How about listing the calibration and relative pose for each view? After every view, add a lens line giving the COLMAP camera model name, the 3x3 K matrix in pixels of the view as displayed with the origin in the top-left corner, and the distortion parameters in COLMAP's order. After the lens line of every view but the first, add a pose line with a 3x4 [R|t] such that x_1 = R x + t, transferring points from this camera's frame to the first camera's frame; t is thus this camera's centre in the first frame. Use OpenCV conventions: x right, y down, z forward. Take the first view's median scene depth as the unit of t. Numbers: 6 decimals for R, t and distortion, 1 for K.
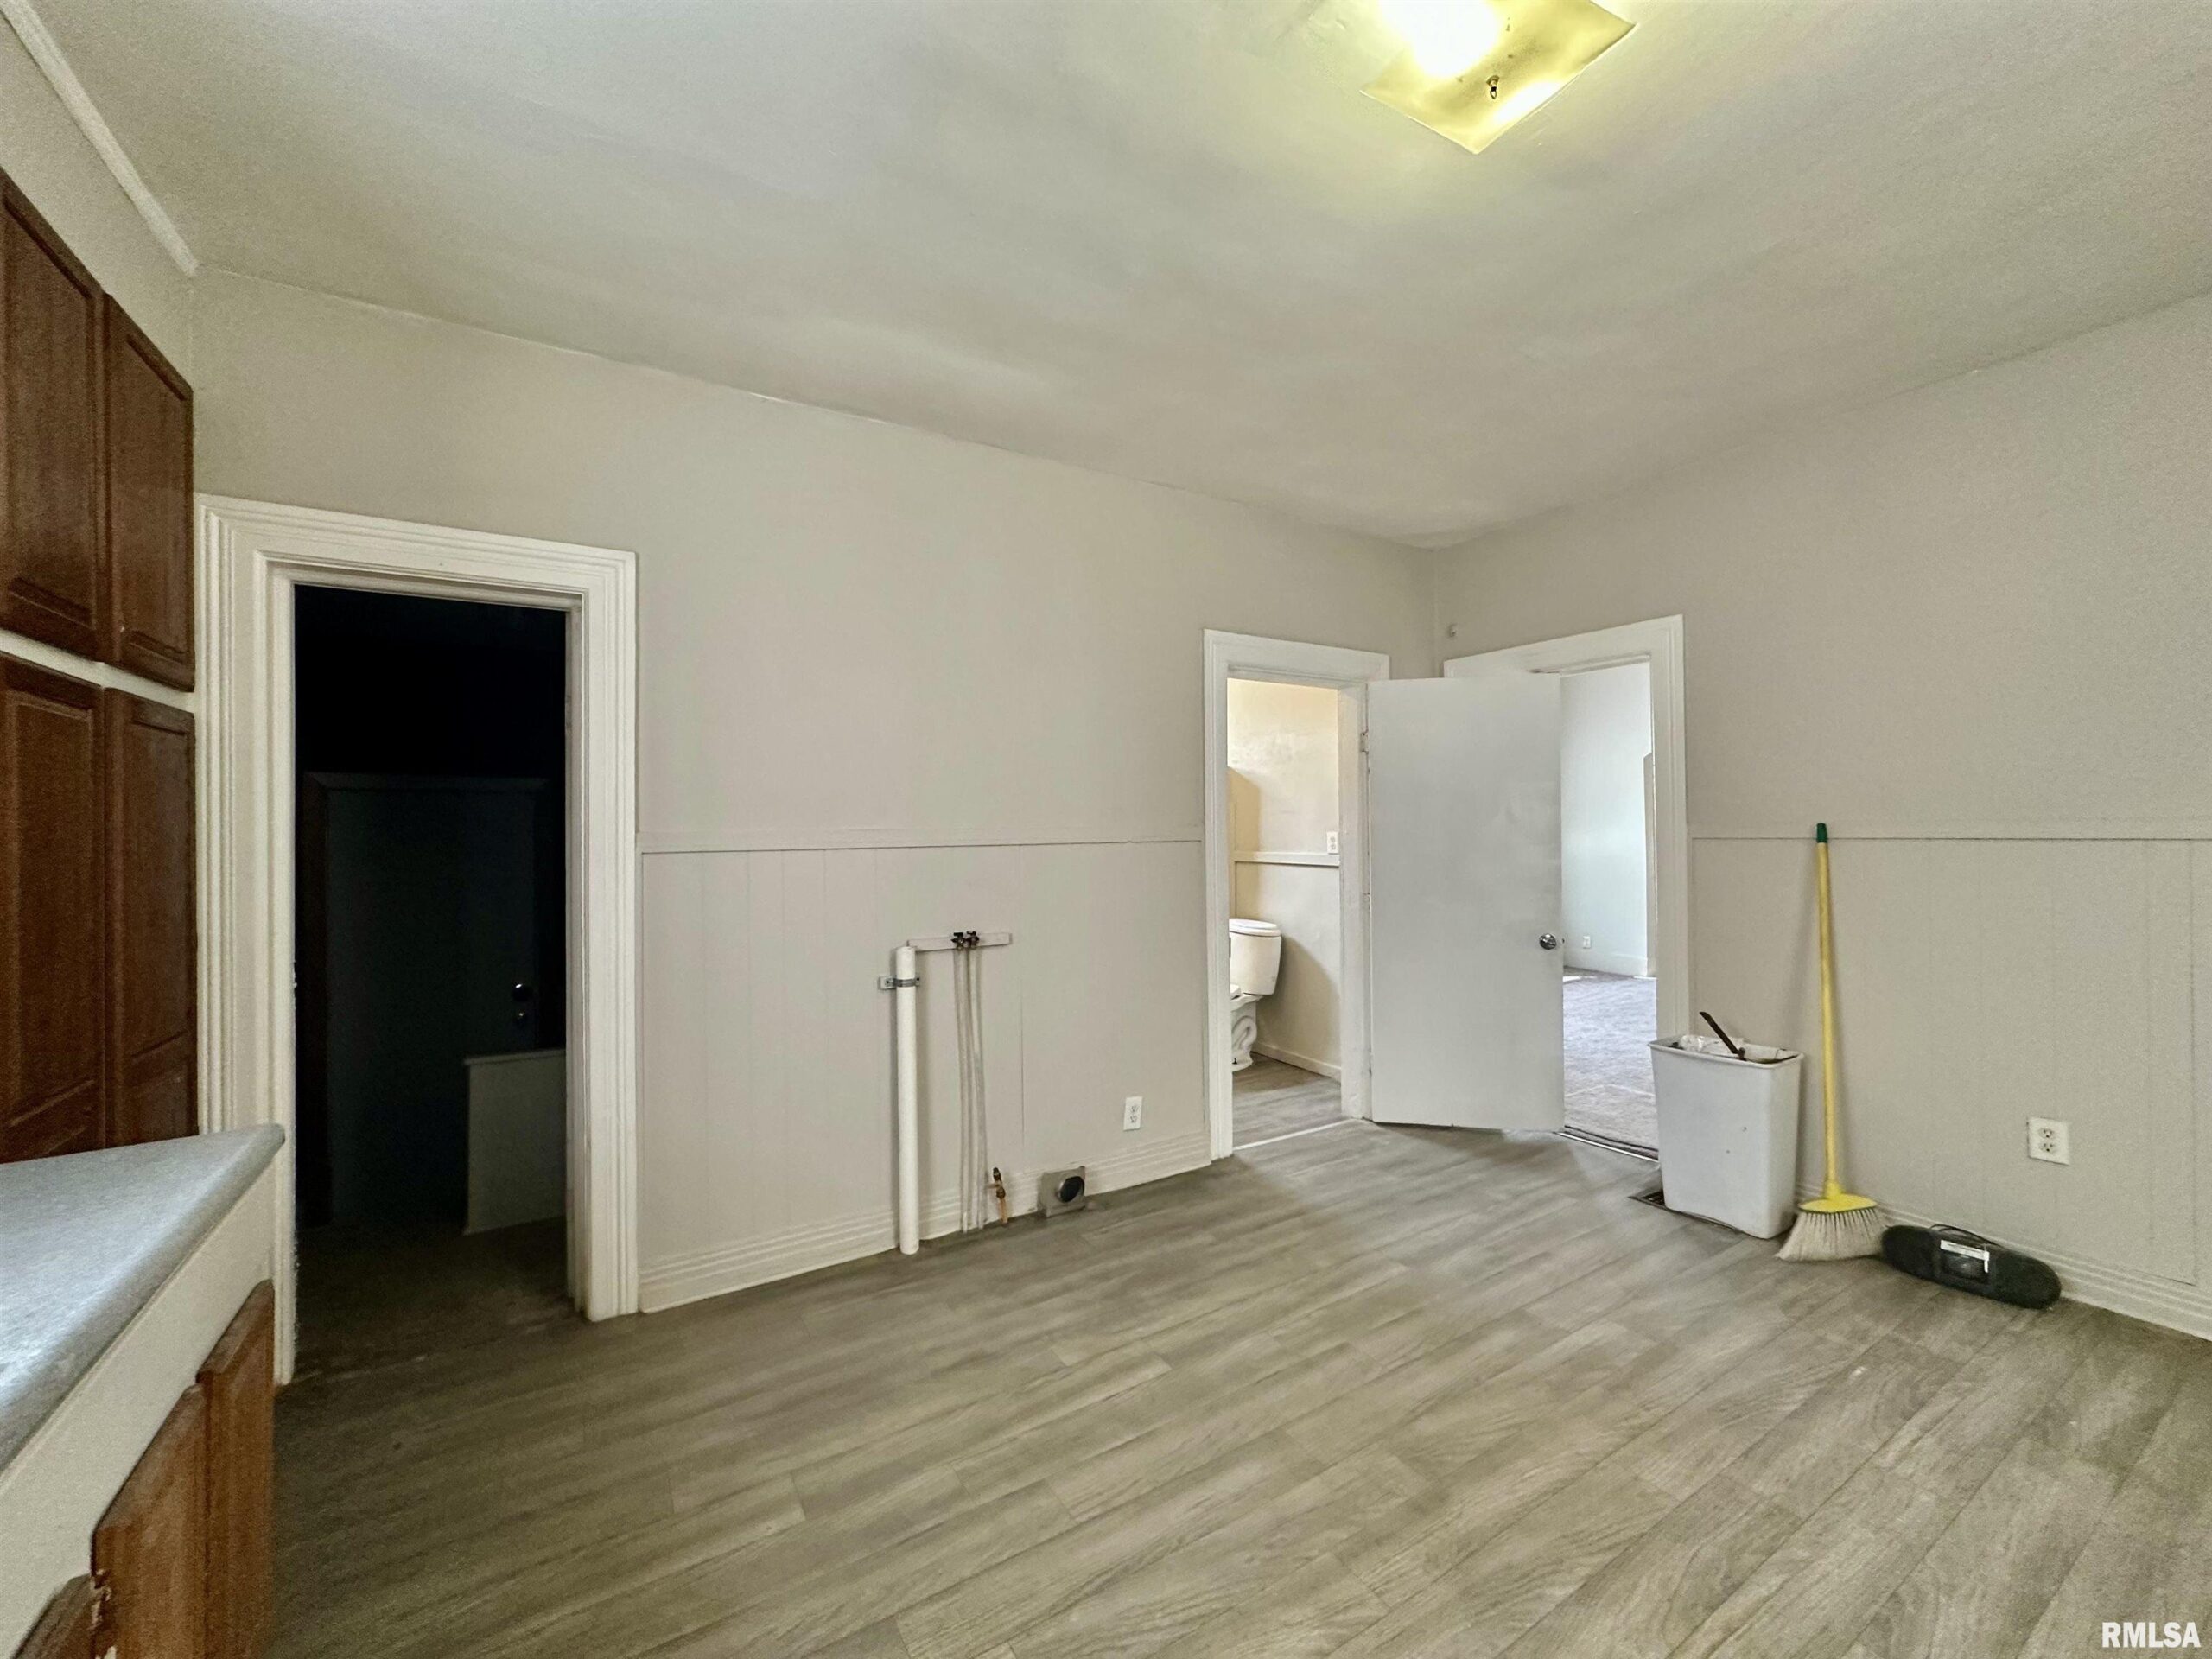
lens RADIAL K [[882.9, 0, 1106.0], [0, 882.9, 828.4], [0, 0, 1]] dist [-0.001342, 0.000483]
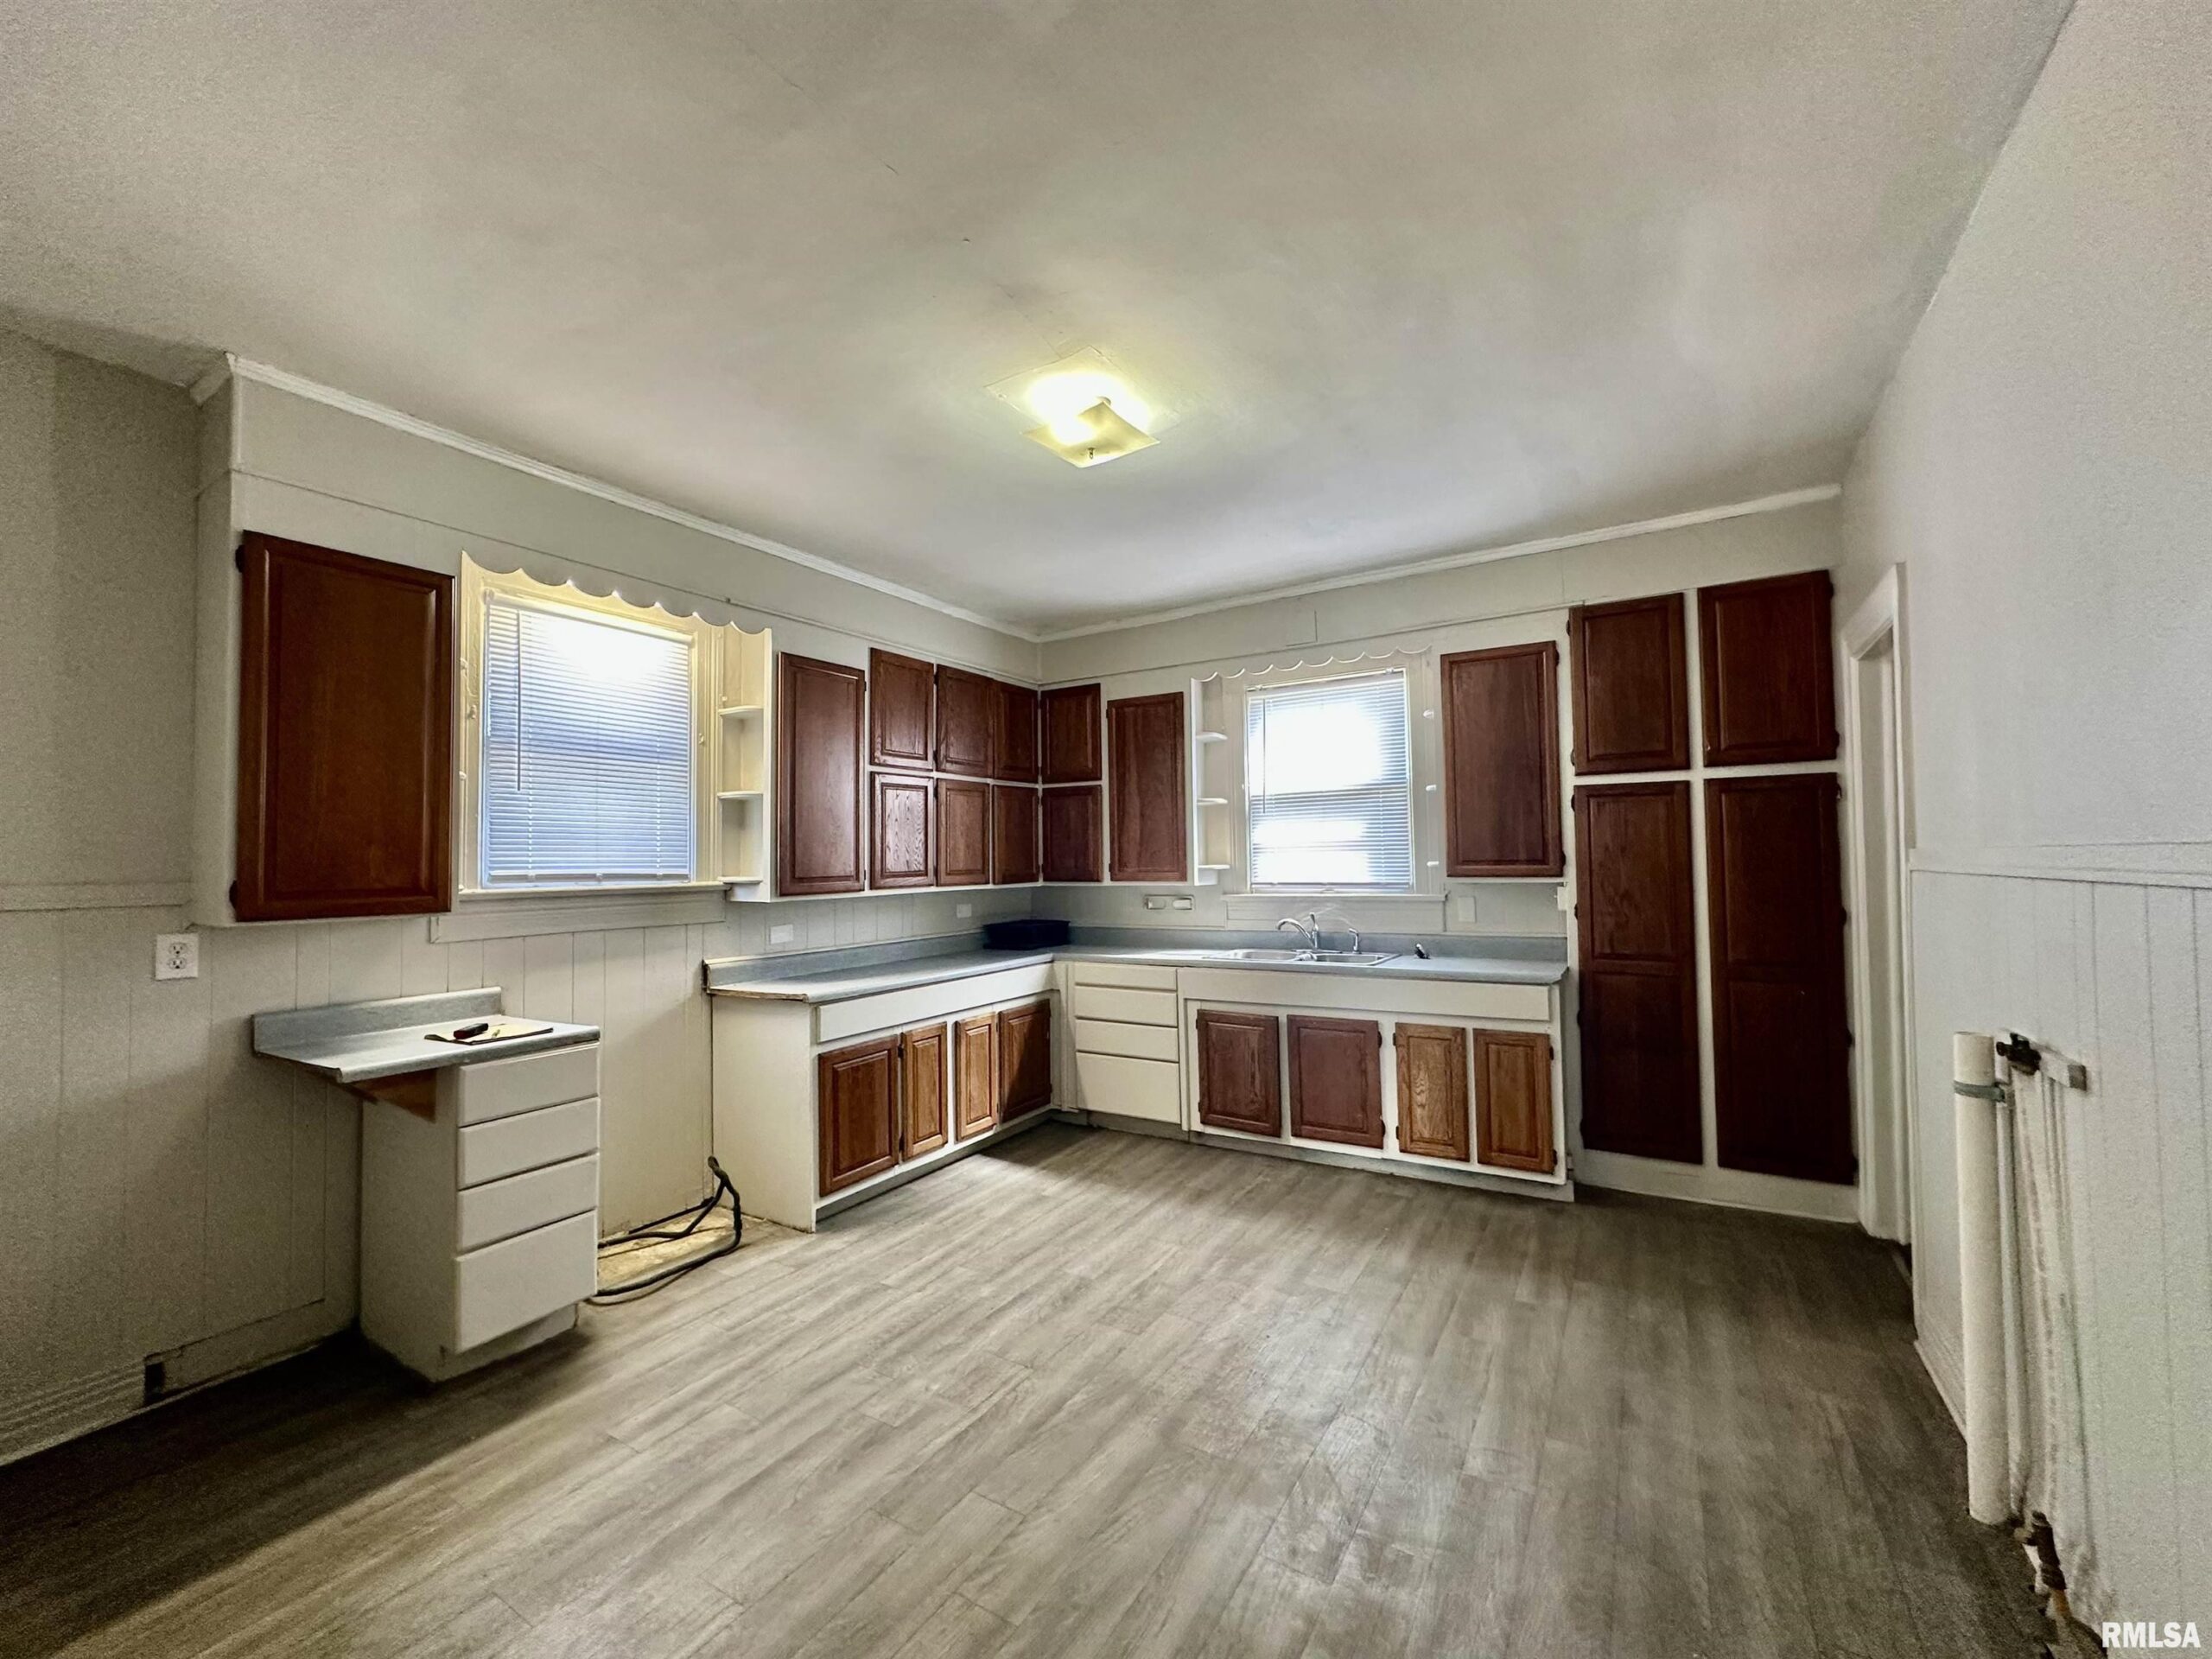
lens RADIAL K [[882.9, 0, 1099.0], [0, 882.9, 828.2], [0, 0, 1]] dist [-0.001342, 0.000483]
pose [[-0.895378, 0.009233, -0.445212, 0.711476], [0.025884, 0.999174, -0.031335, -0.011322], [0.444554, -0.039580, -0.894877, 1.494151]]
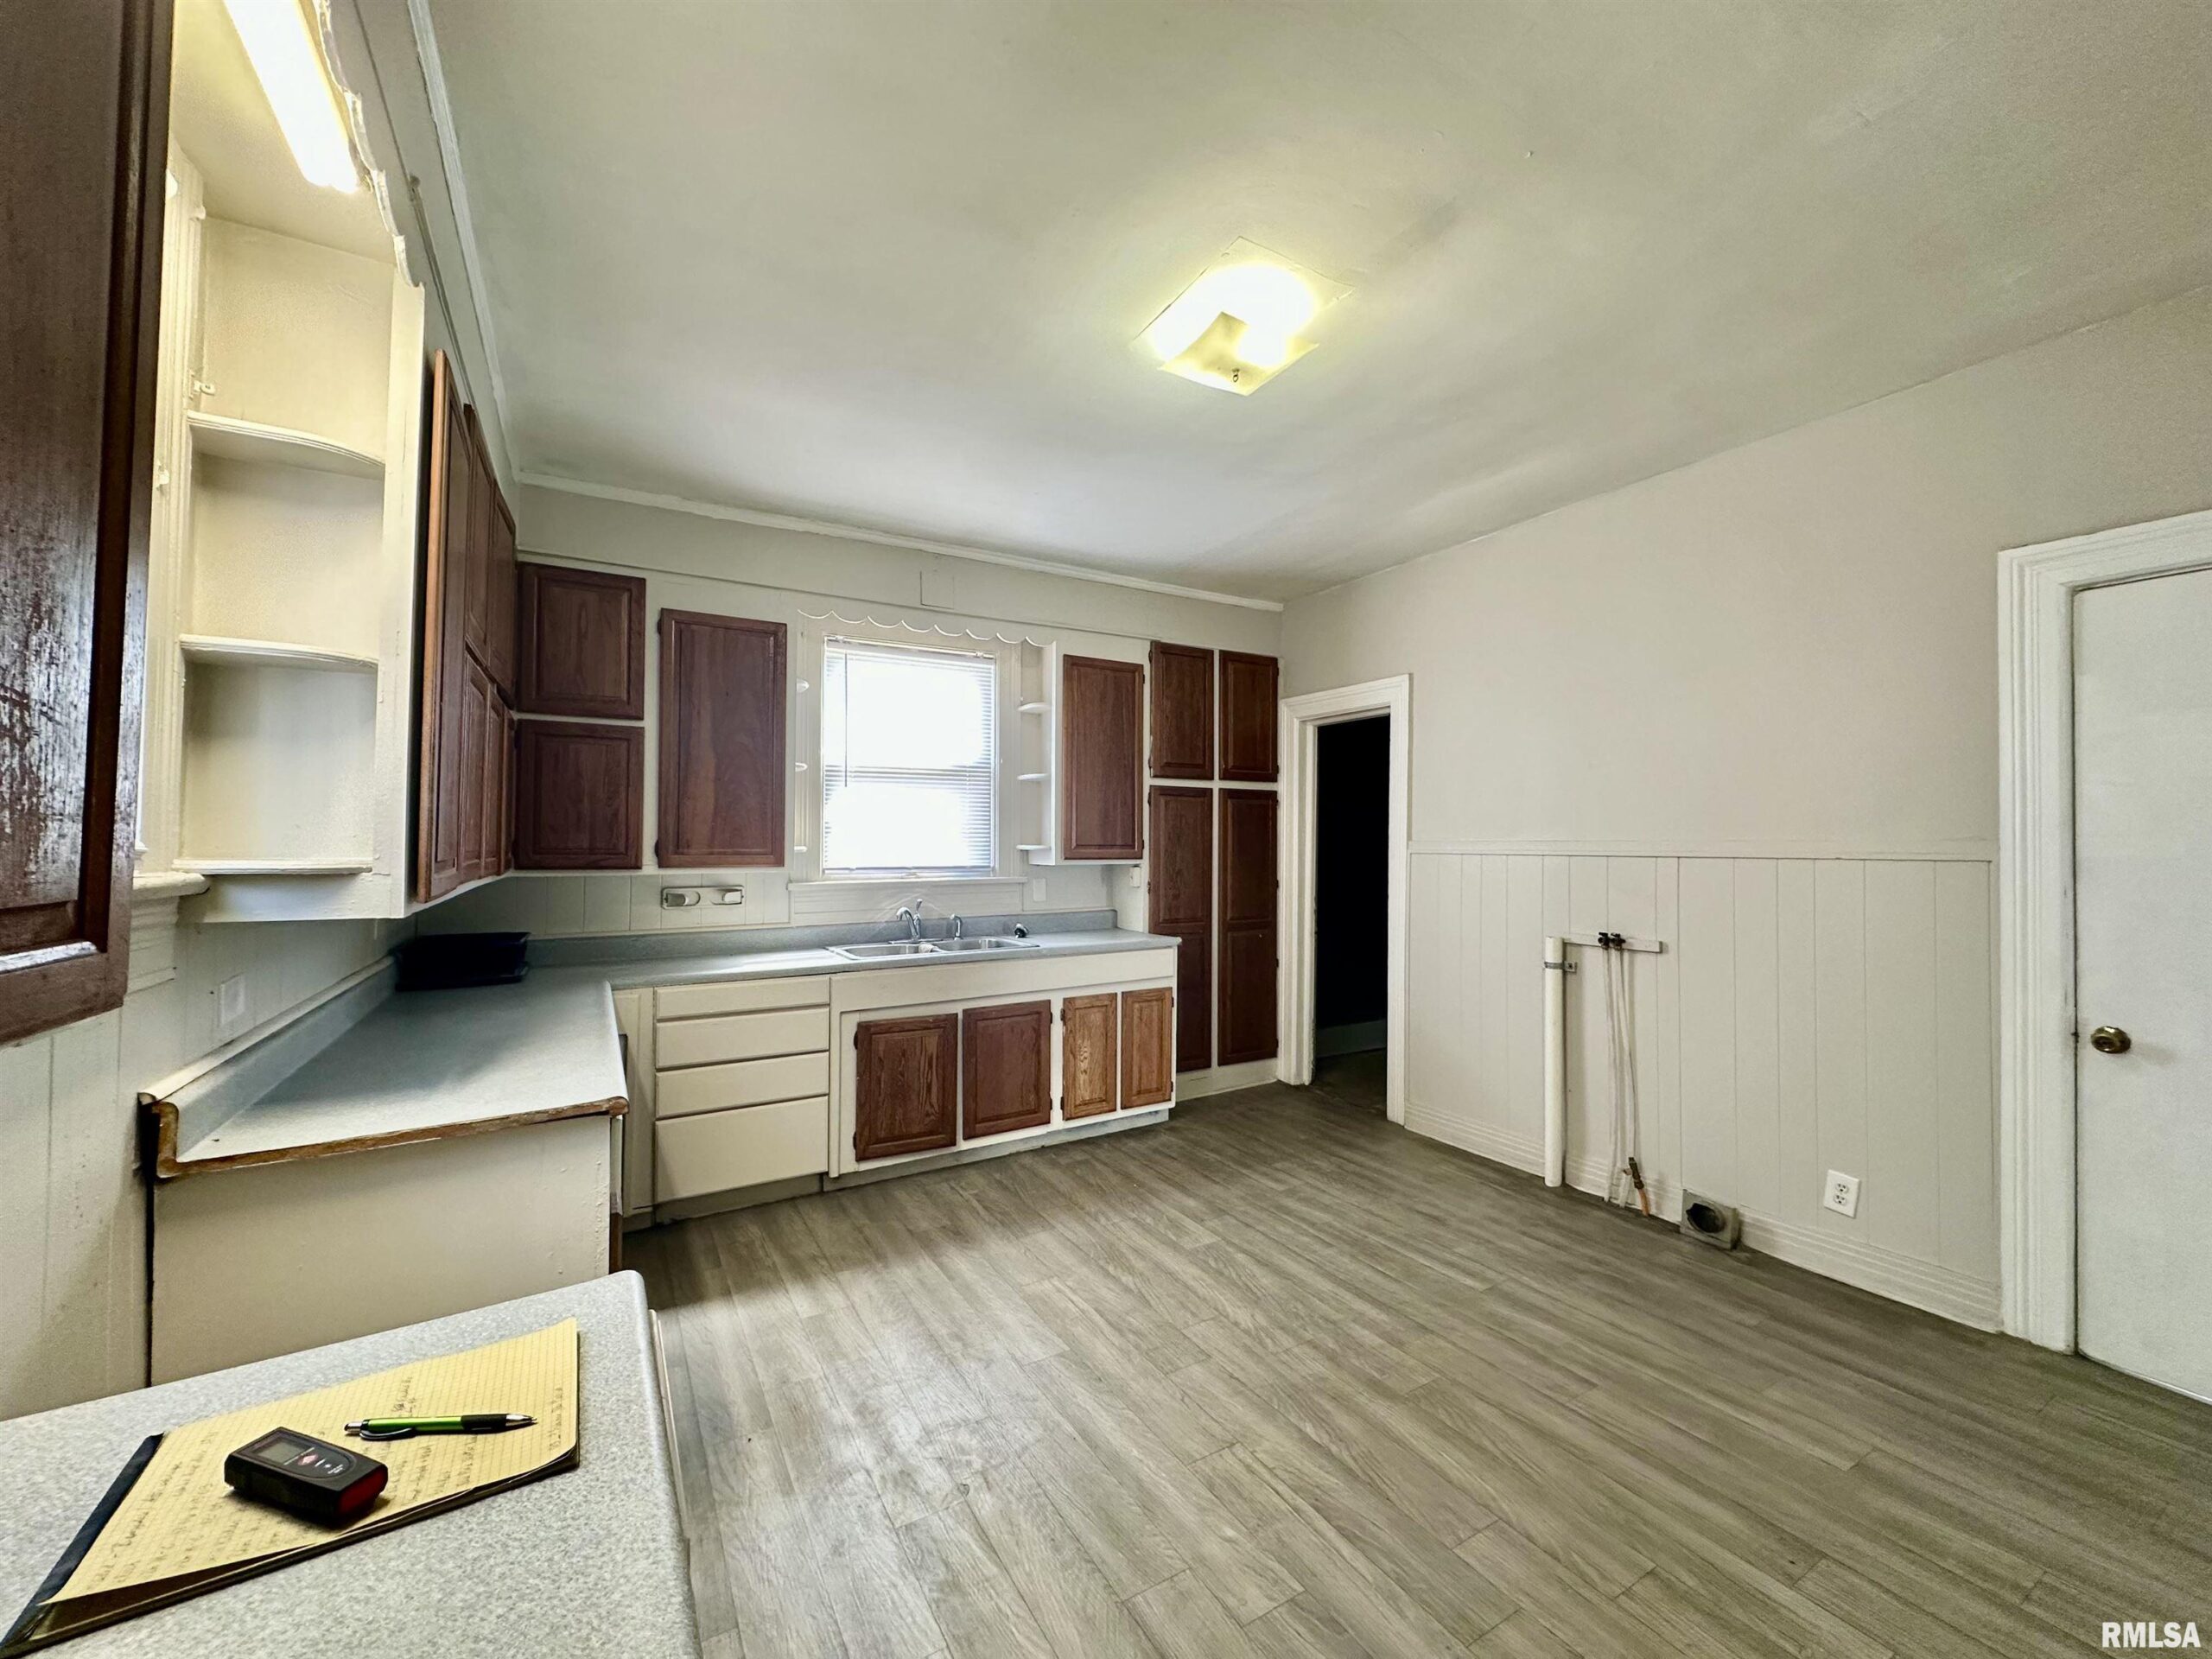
lens RADIAL K [[882.9, 0, 1102.5], [0, 882.9, 828.0], [0, 0, 1]] dist [-0.001342, 0.000483]
pose [[-0.020469, -0.005096, -0.999777, 1.166896], [-0.001434, 0.999986, -0.005068, -0.010427], [0.999789, 0.001330, -0.020476, 0.459307]]
